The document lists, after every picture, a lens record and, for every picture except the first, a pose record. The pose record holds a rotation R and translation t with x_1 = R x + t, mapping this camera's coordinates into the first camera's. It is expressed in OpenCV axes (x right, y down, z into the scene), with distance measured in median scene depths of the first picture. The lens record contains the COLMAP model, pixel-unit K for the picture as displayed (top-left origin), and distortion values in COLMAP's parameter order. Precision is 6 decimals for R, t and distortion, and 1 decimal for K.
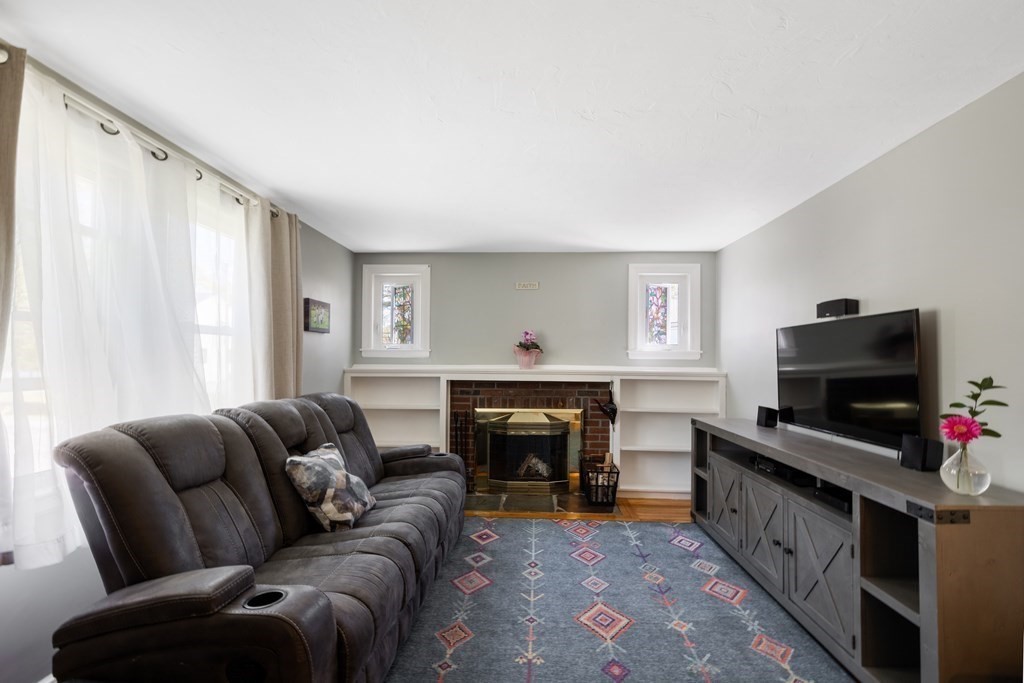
lens RADIAL K [[438.0, 0, 511.6], [0, 438.0, 334.6], [0, 0, 1]] dist [-0.000678, -0.000344]
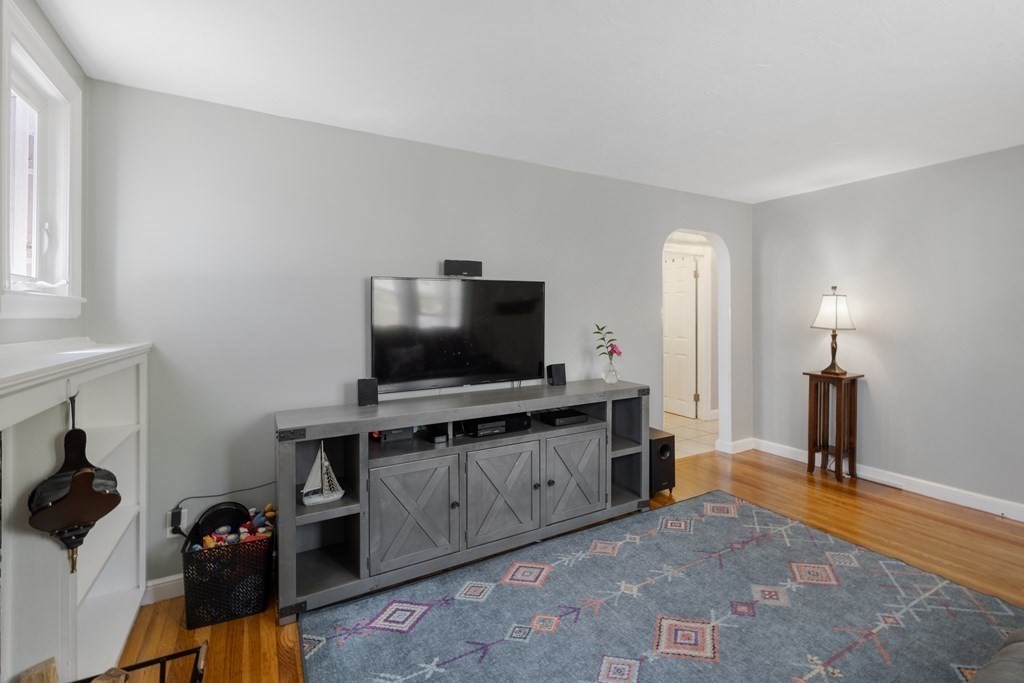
lens RADIAL K [[456.7, 0, 532.7], [0, 456.7, 313.6], [0, 0, 1]] dist [-0.000732, -0.000298]
pose [[-0.549143, -0.001236, 0.835727, -0.322835], [-0.042906, 0.998722, -0.026716, 0.083981], [-0.834626, -0.050529, -0.548495, 1.649407]]
